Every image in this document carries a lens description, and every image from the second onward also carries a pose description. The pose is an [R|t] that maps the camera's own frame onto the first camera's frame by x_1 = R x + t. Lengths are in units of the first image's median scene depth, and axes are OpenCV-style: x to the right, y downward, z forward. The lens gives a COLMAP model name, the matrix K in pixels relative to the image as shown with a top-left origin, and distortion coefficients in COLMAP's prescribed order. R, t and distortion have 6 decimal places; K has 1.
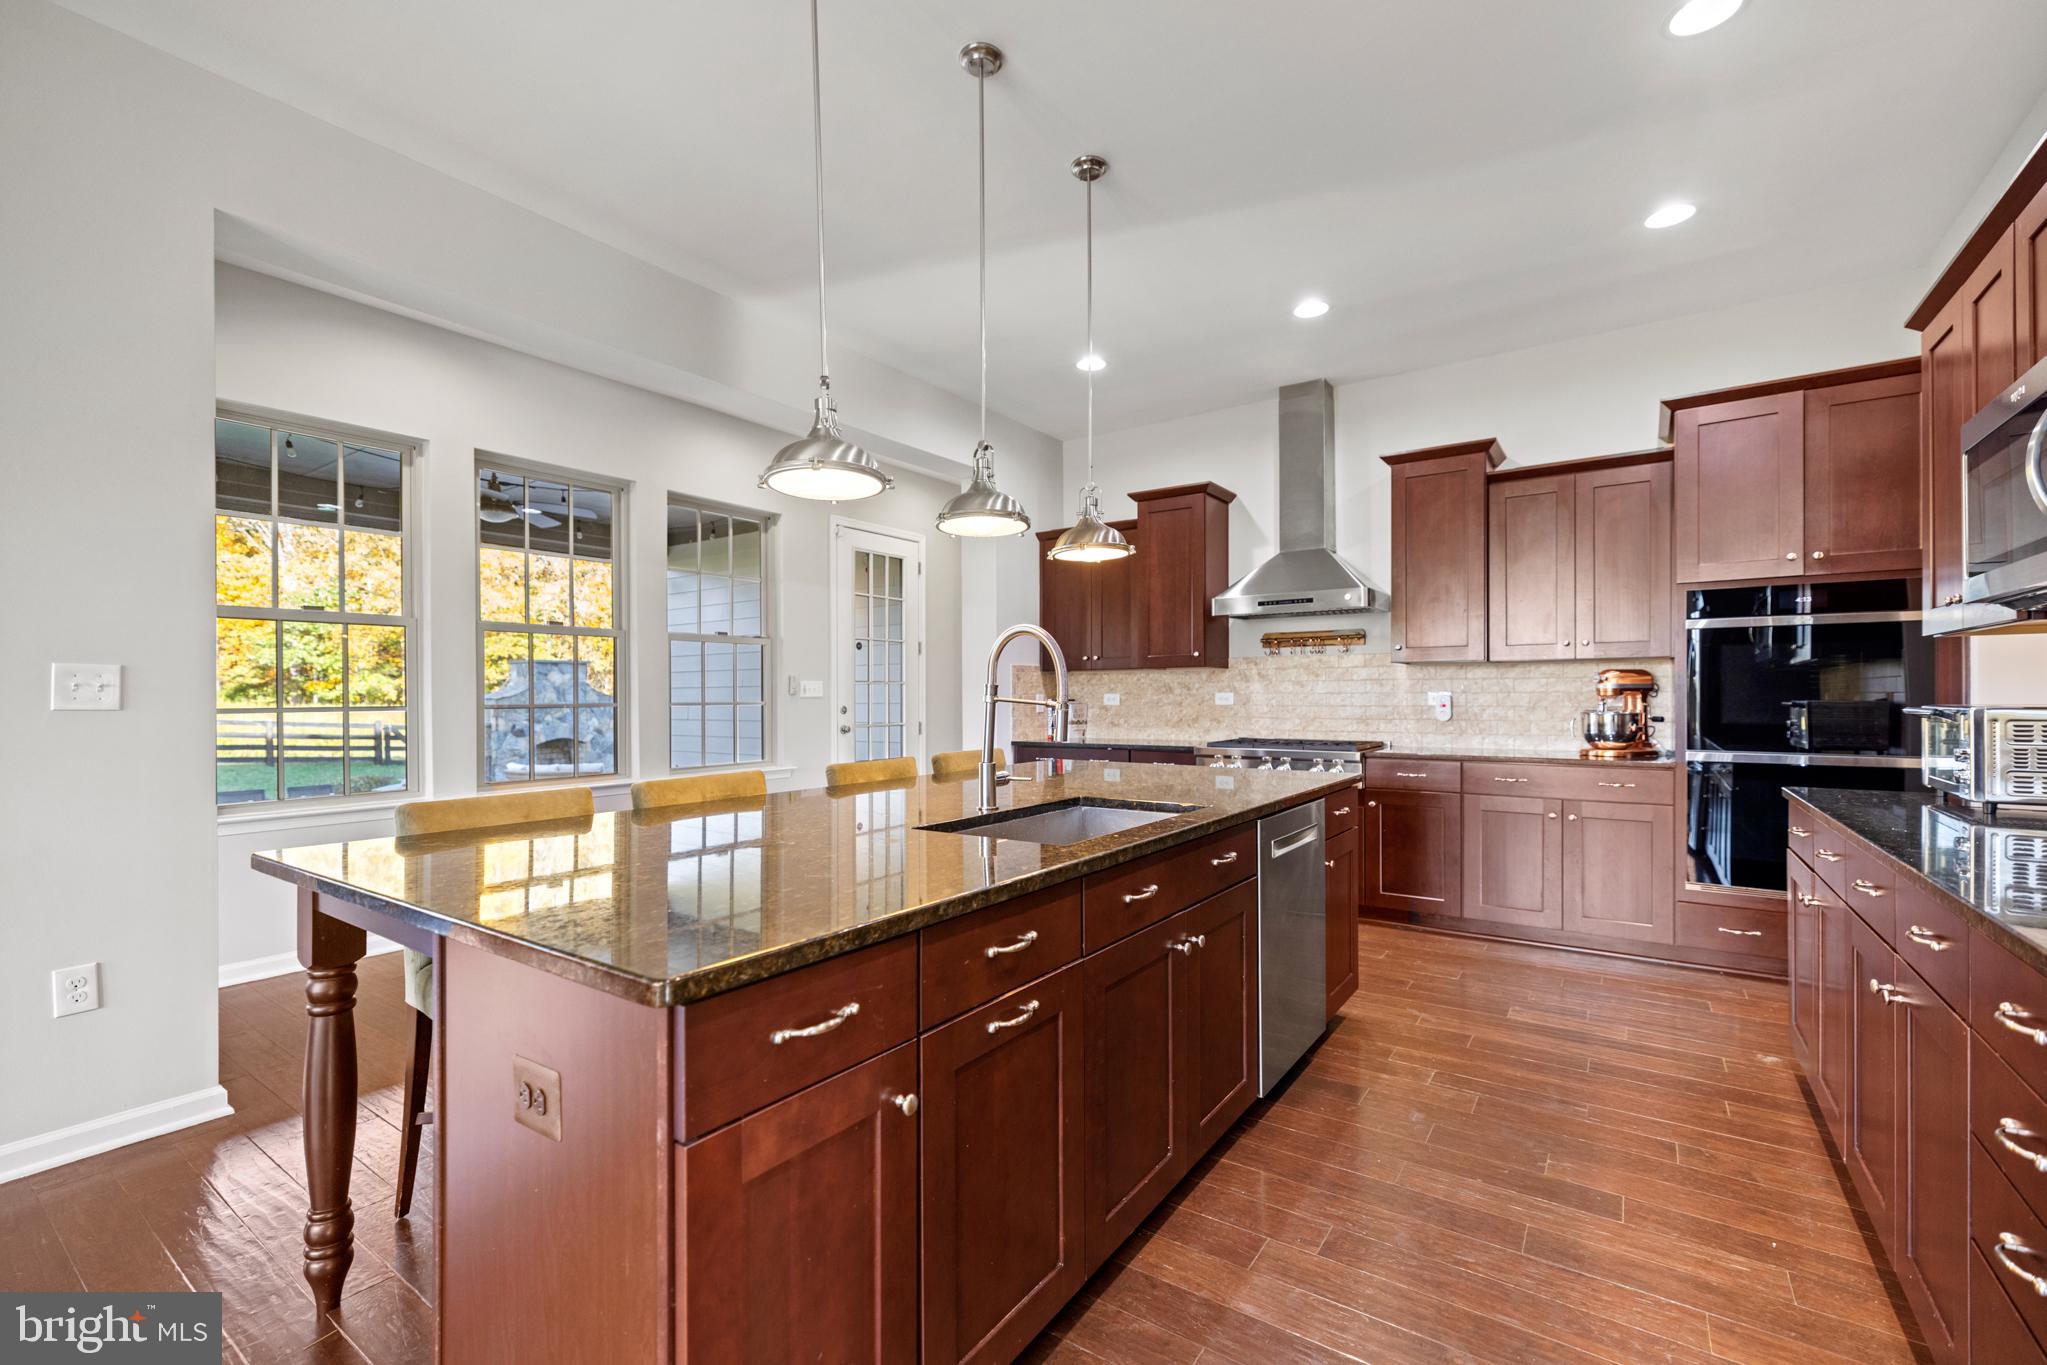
lens RADIAL K [[865.0, 0, 1033.5], [0, 865.0, 698.9], [0, 0, 1]] dist [0.002589, -0.000539]
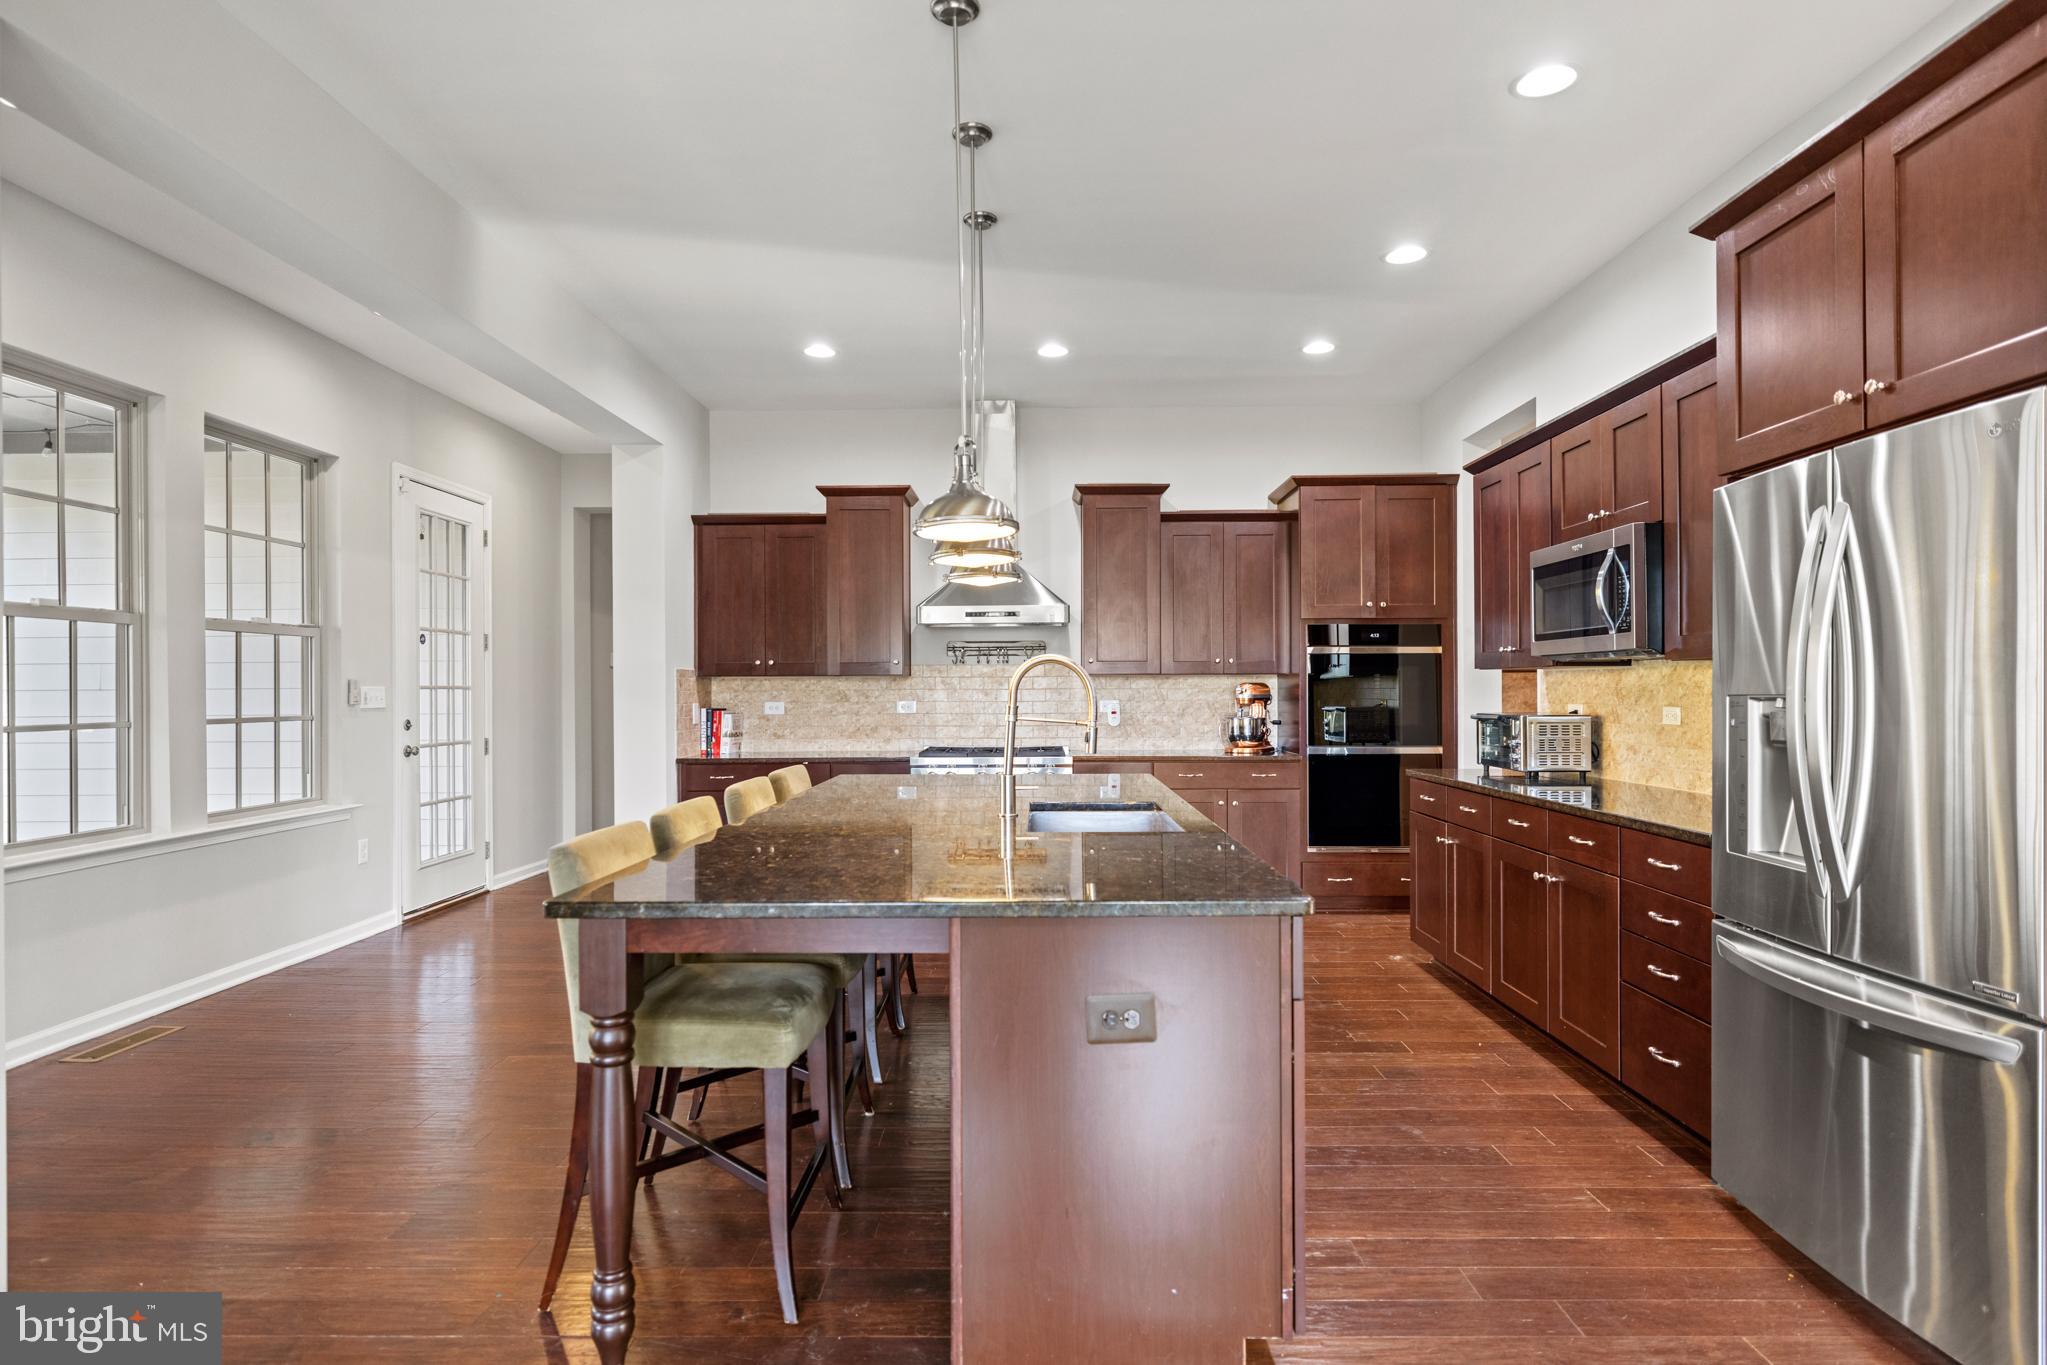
lens RADIAL K [[1064.5, 0, 1030.0], [0, 1064.5, 696.7], [0, 0, 1]] dist [-0.003204, 0.001399]
pose [[0.829583, -0.002570, 0.558378, -0.382029], [0.002945, 0.999996, 0.000227, -0.013345], [-0.558376, 0.001456, 0.829587, -0.078289]]
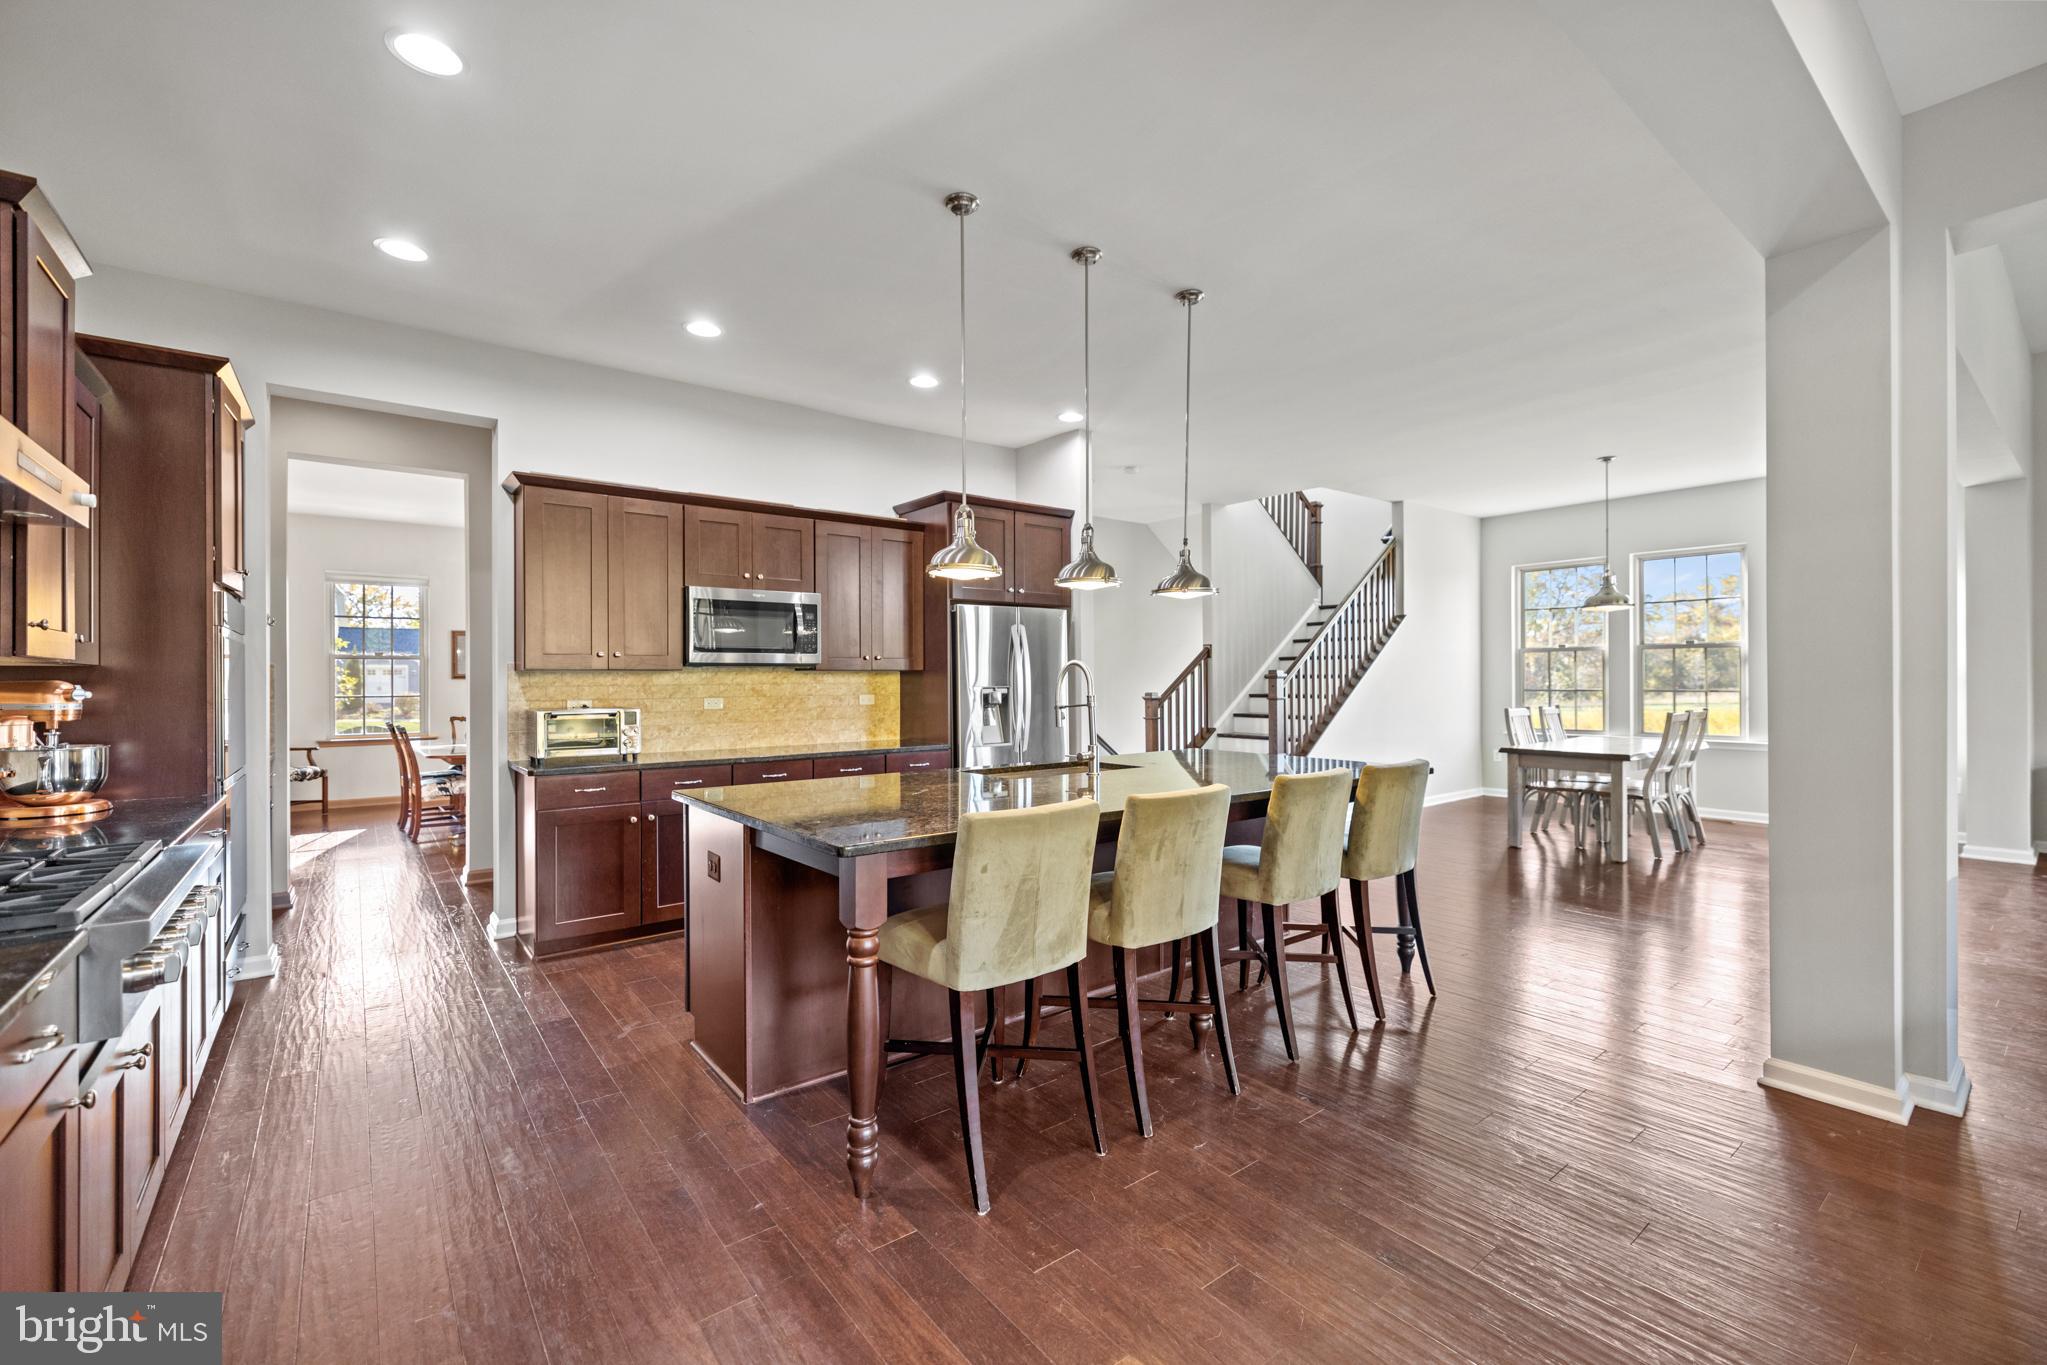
lens RADIAL K [[865.0, 0, 1022.7], [0, 865.0, 679.2], [0, 0, 1]] dist [0.002589, -0.000539]
pose [[-0.954051, 0.009839, 0.299481, -0.192110], [0.011187, 0.999934, 0.002789, -0.025258], [-0.299434, 0.006011, -0.954098, 1.218359]]
